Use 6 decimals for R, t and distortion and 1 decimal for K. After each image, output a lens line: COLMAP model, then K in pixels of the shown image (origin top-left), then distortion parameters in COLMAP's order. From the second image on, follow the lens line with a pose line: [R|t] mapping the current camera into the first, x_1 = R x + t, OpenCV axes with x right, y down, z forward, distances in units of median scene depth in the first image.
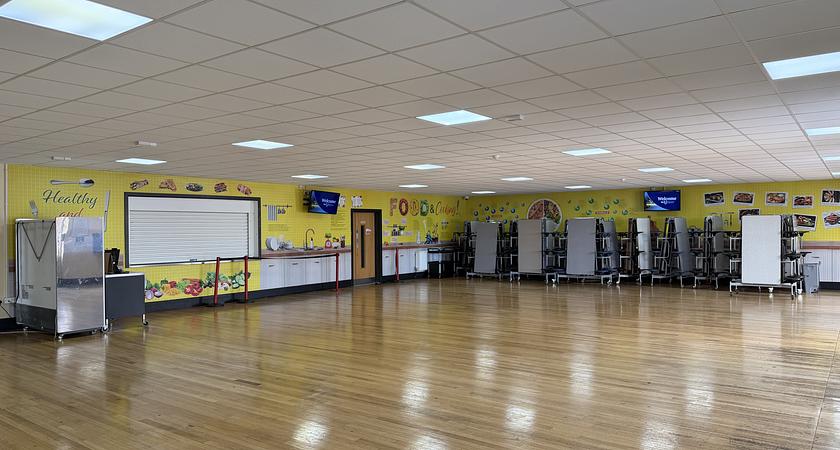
lens RADIAL K [[582.7, 0, 420.0], [0, 582.7, 225.0], [0, 0, 1]] dist [0.141377, -0.219386]
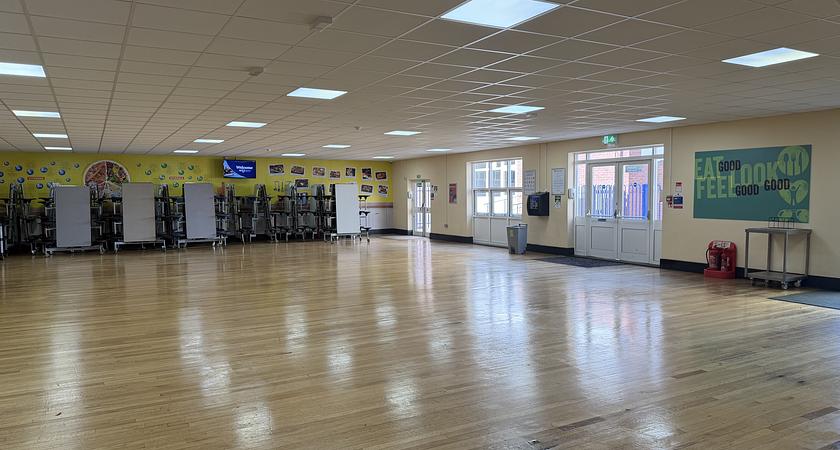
lens RADIAL K [[582.7, 0, 420.0], [0, 582.7, 225.0], [0, 0, 1]] dist [0.141377, -0.219386]
pose [[0.408693, -0.051379, 0.911224, -0.482271], [-0.006126, 0.998237, 0.059033, -0.002801], [-0.912651, -0.029709, 0.407658, 0.205602]]
